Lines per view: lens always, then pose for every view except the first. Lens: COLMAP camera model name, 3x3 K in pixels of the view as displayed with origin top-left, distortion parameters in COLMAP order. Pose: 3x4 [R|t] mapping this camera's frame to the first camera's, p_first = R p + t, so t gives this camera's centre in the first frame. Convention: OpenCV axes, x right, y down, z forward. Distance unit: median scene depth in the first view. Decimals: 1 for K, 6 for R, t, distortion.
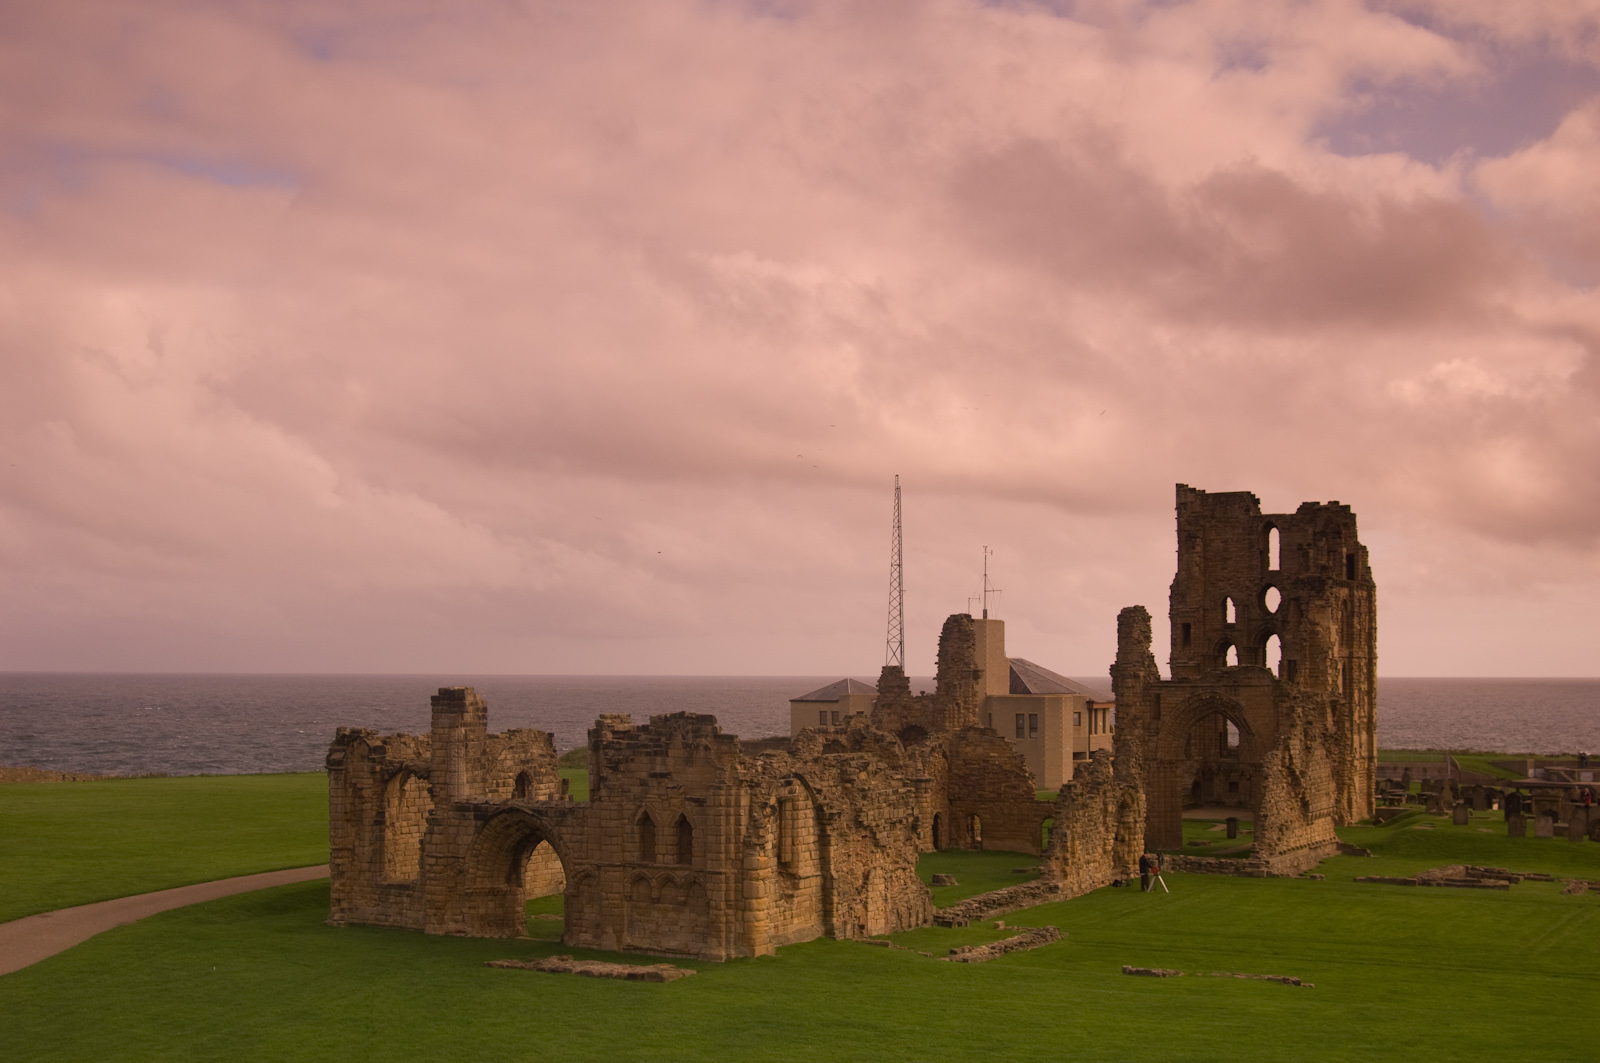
lens RADIAL K [[1998.7, 0, 793.2], [0, 1998.7, 531.7], [0, 0, 1]] dist [-0.095372, 0.000000]
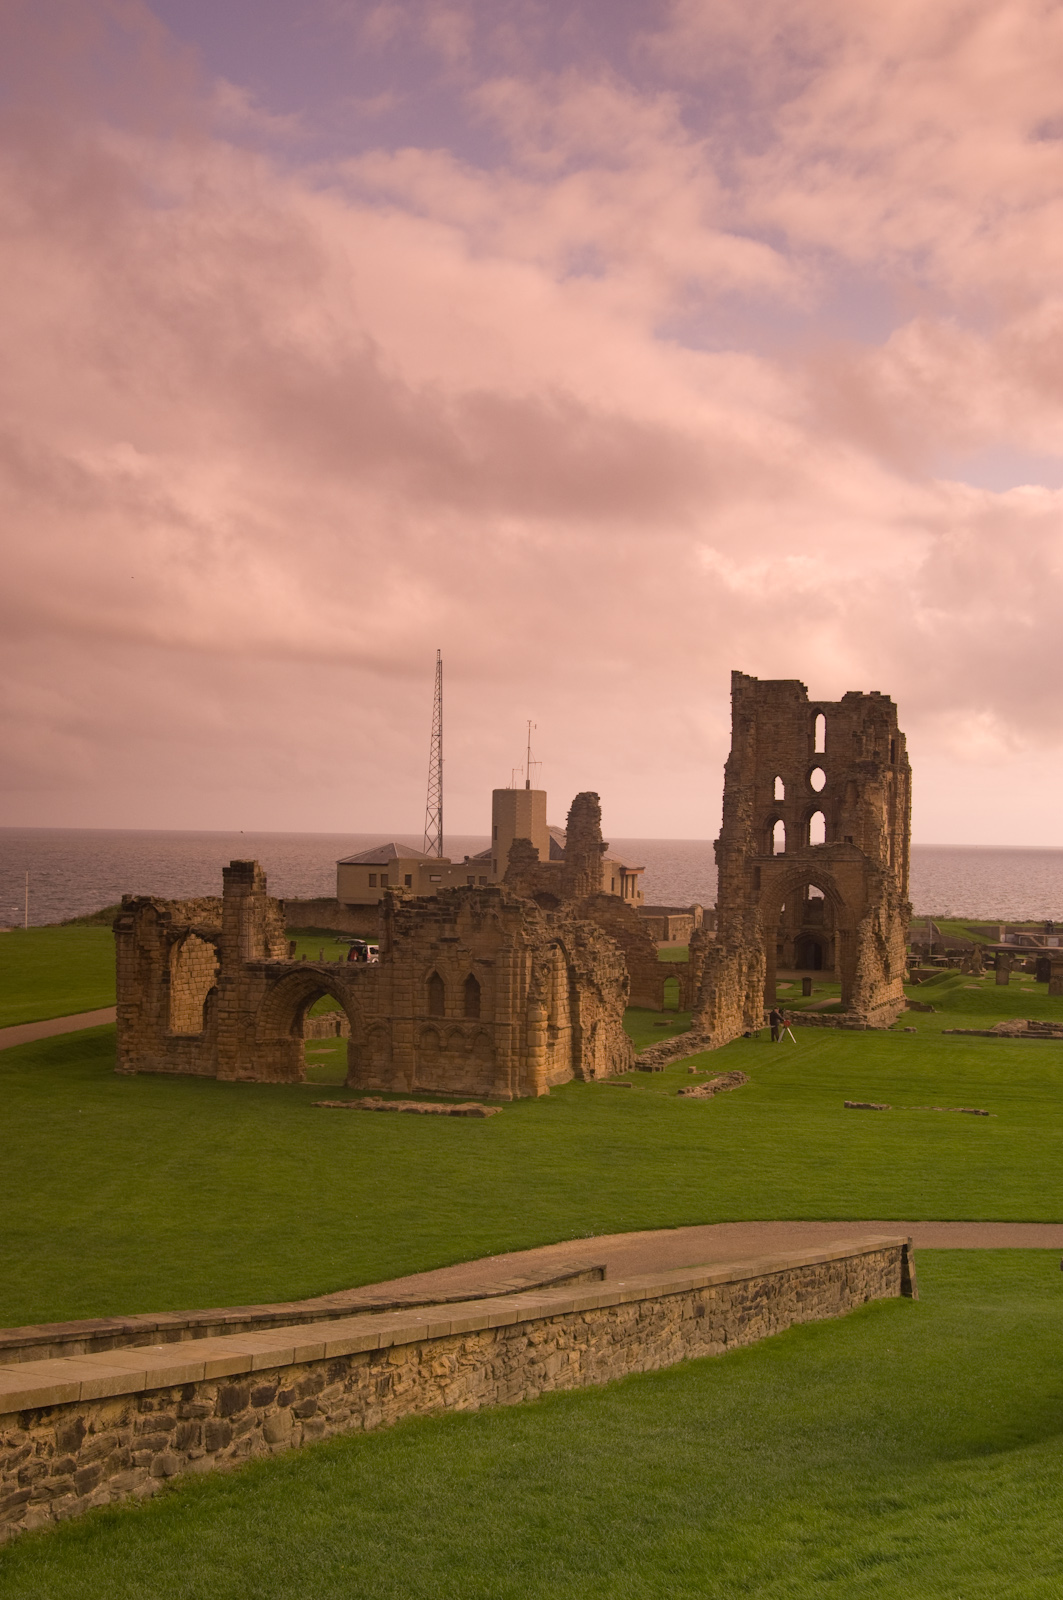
lens RADIAL K [[1998.7, 0, 555.4], [0, 1998.7, 826.8], [0, 0, 1]] dist [-0.095372, 0.000000]
pose [[0.984604, 0.014687, 0.174181, -0.182809], [-0.026640, 0.997432, 0.066485, -0.018140], [-0.172757, -0.070102, 0.982467, -0.116813]]
